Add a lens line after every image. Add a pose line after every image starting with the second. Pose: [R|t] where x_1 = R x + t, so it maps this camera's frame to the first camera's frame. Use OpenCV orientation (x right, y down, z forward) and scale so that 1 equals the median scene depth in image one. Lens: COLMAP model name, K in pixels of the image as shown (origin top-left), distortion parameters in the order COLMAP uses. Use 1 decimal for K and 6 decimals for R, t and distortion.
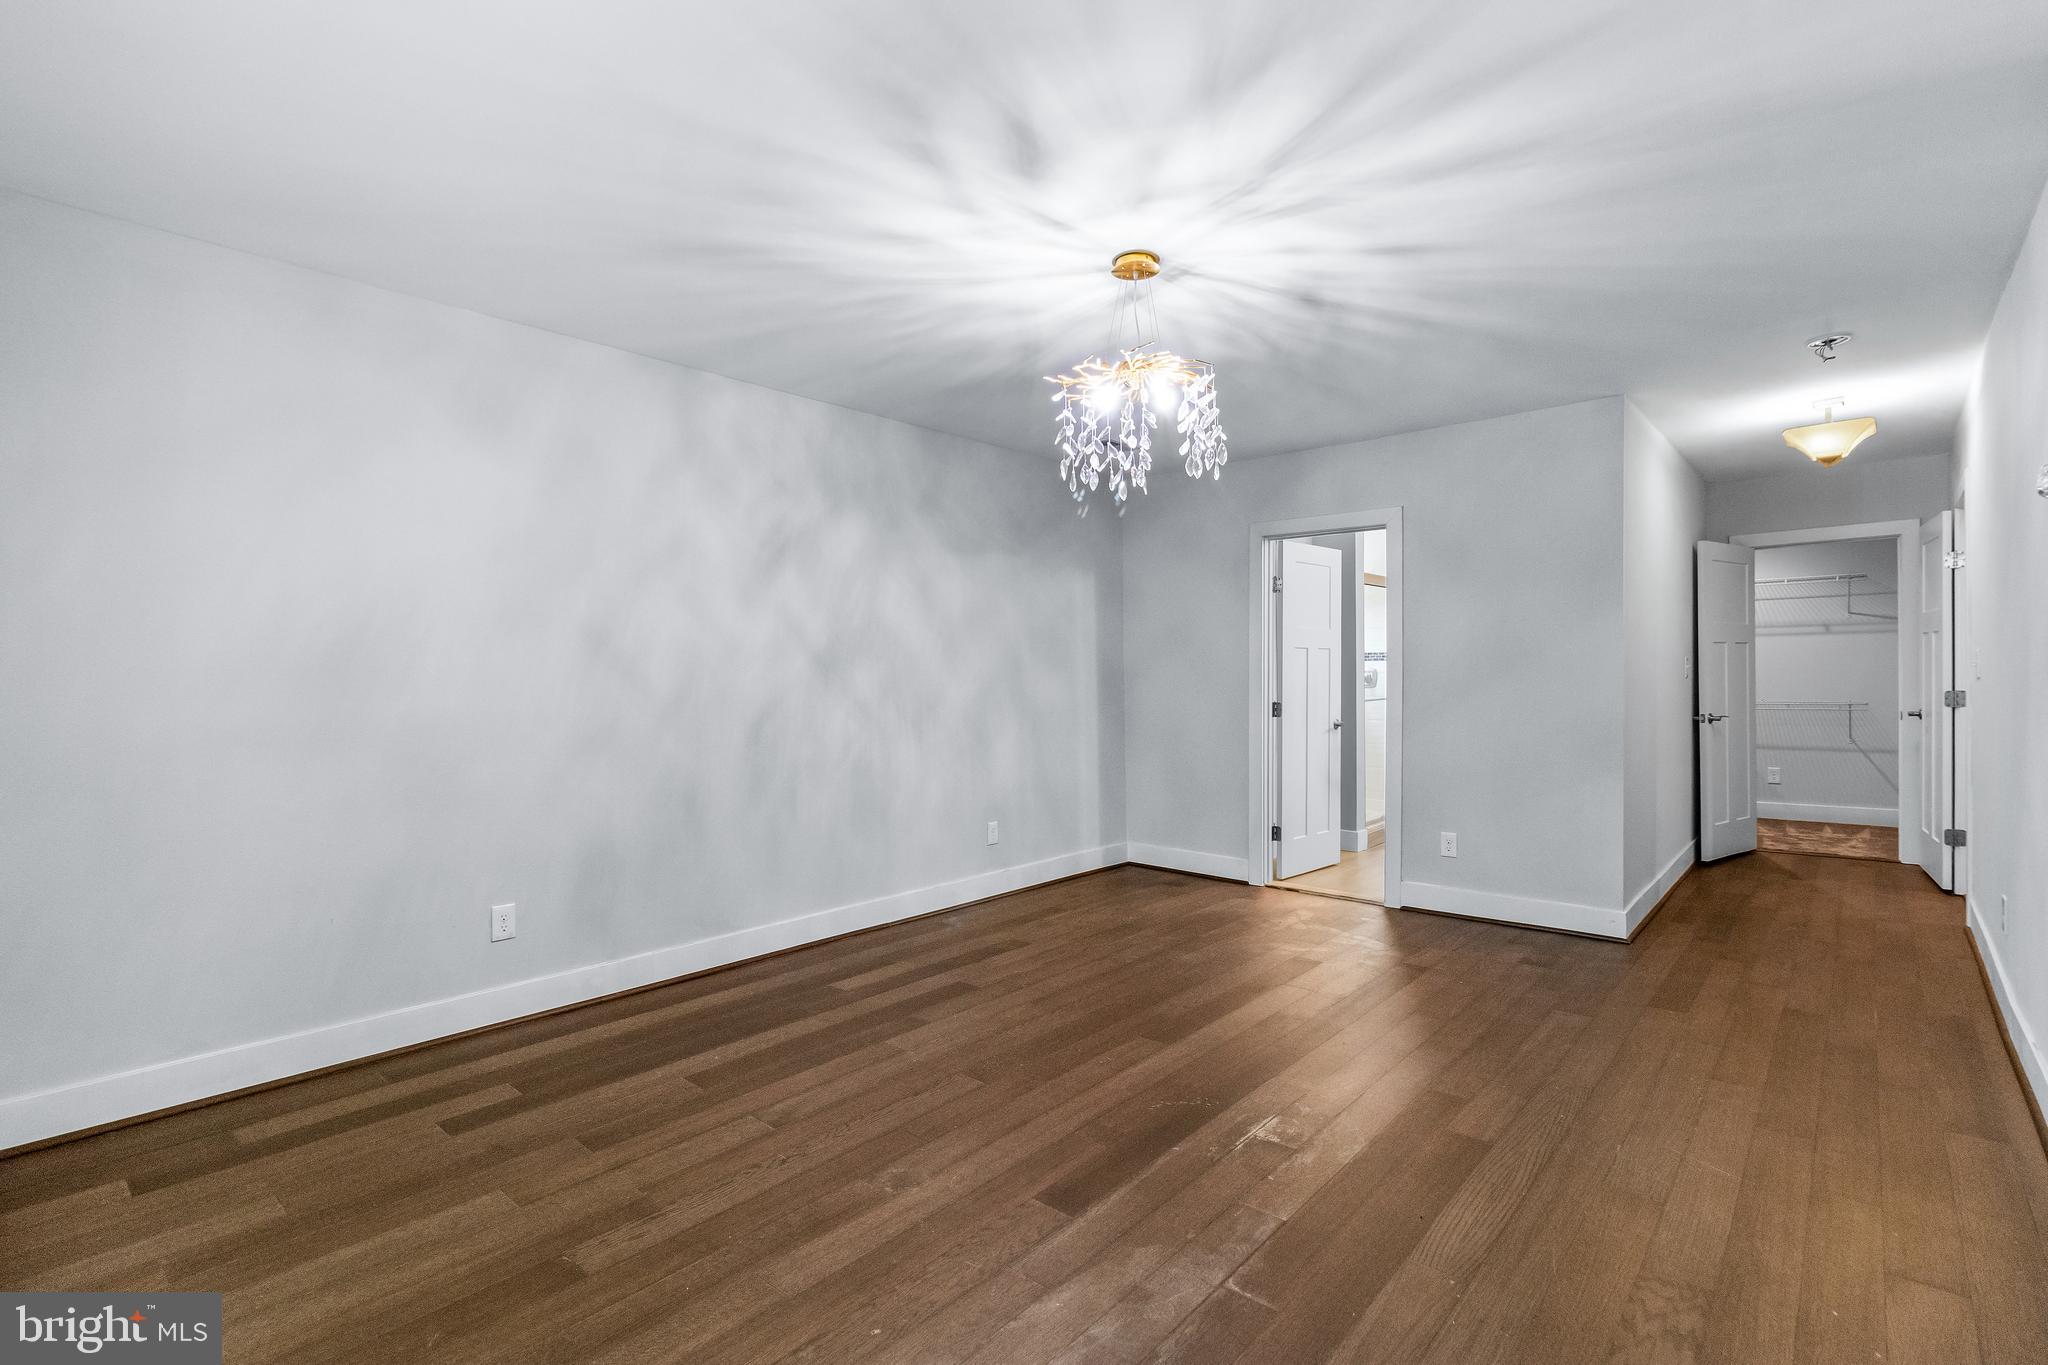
lens RADIAL K [[946.3, 0, 1035.6], [0, 946.3, 687.0], [0, 0, 1]] dist [-0.000324, -0.000250]
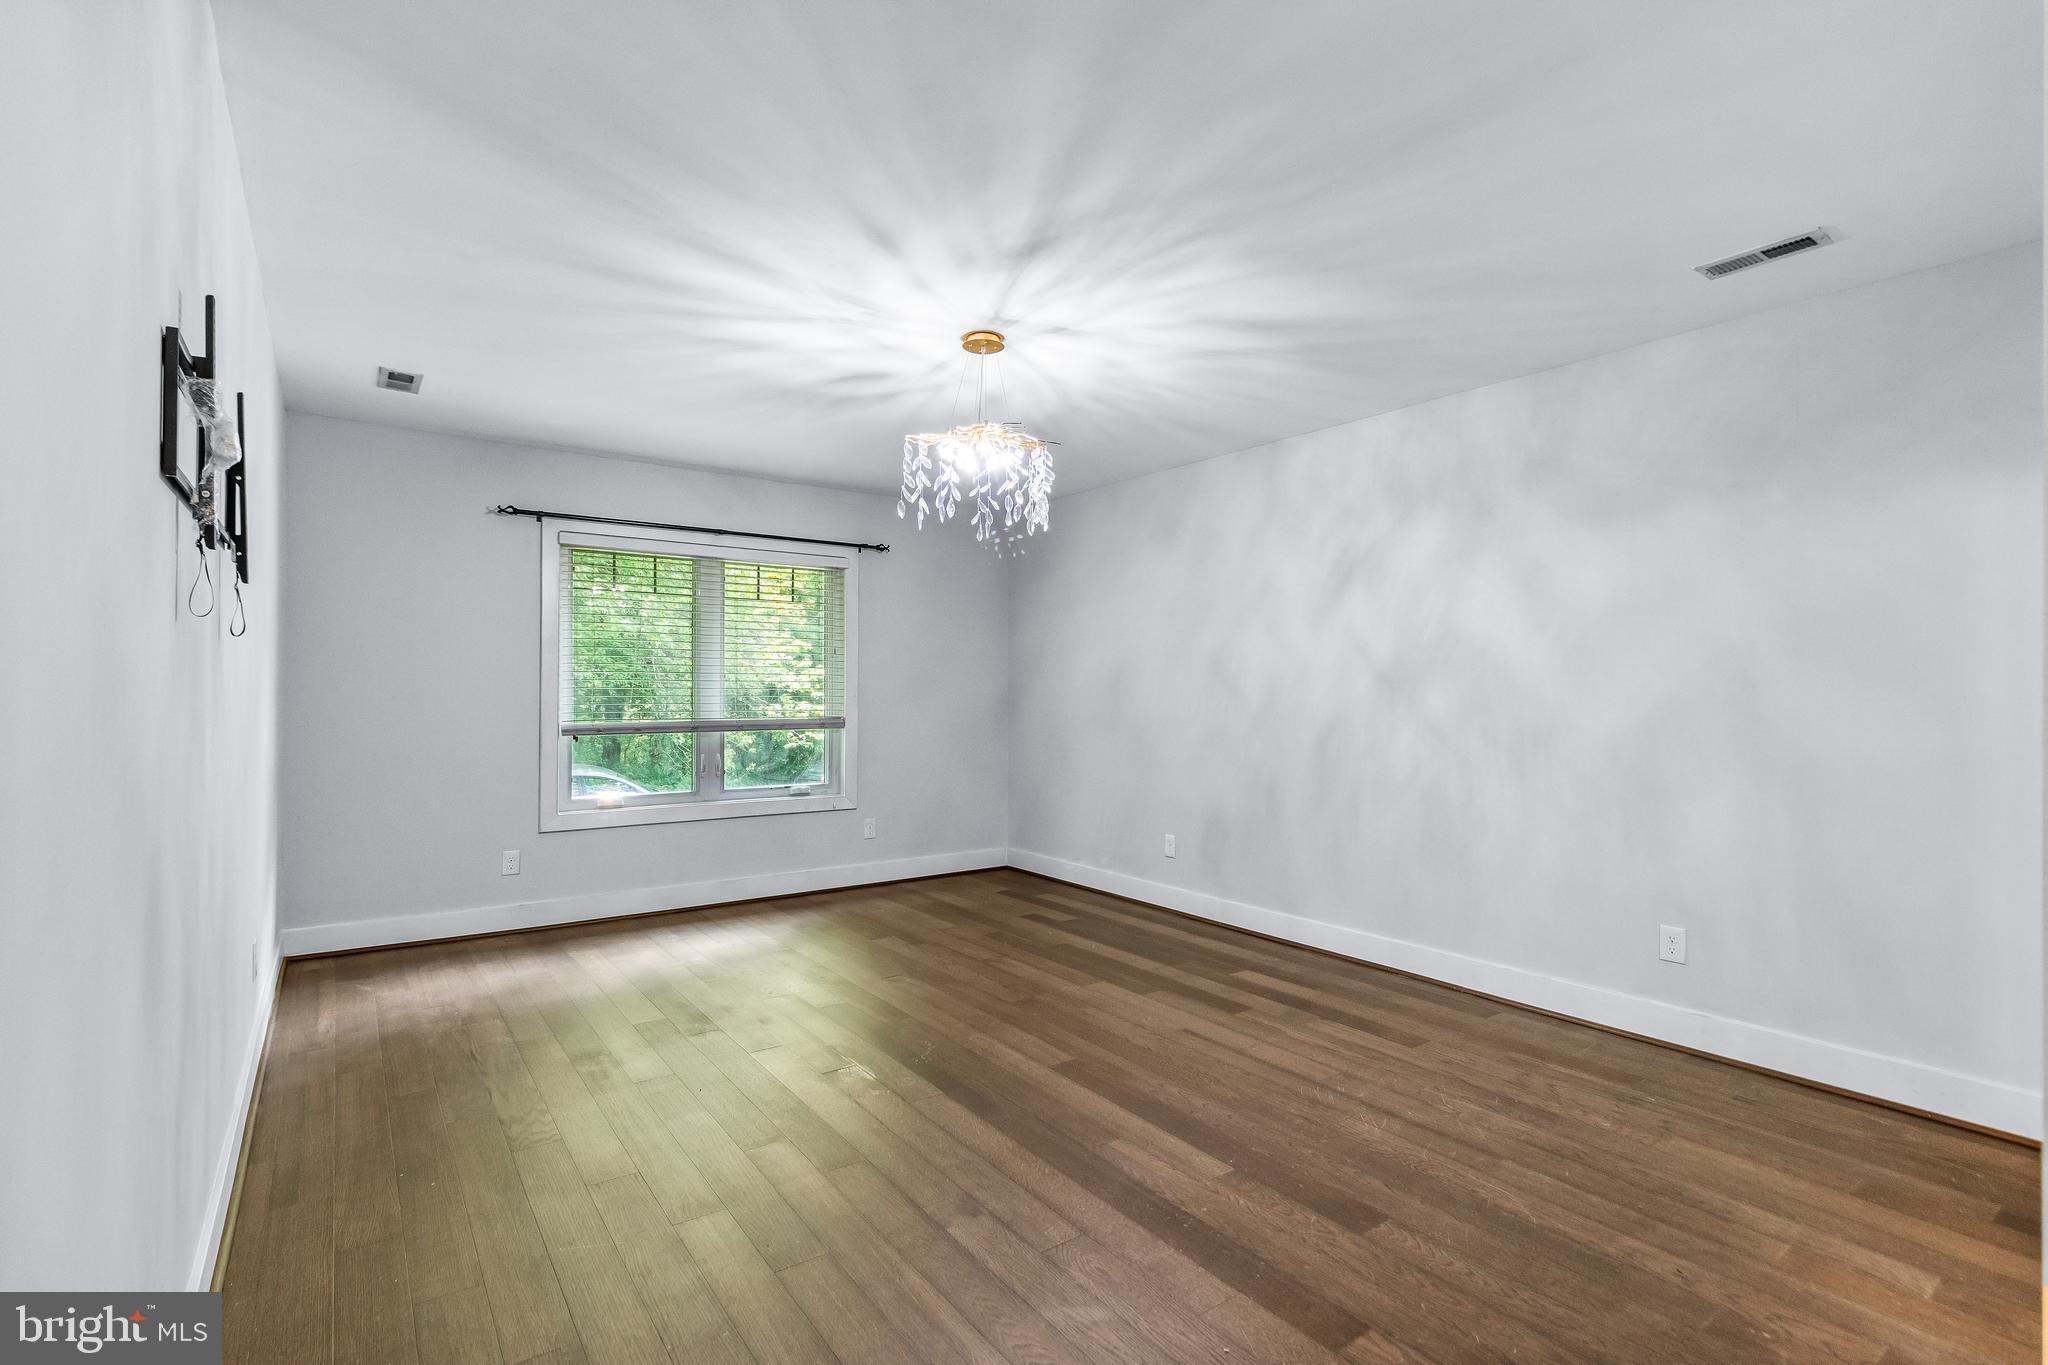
lens RADIAL K [[946.3, 0, 1035.6], [0, 946.3, 687.0], [0, 0, 1]] dist [-0.000324, -0.000250]
pose [[-0.213109, 0.002312, -0.977026, 1.017782], [-0.015506, 0.999863, 0.005748, -0.023769], [0.976905, 0.016375, -0.213044, 1.090254]]
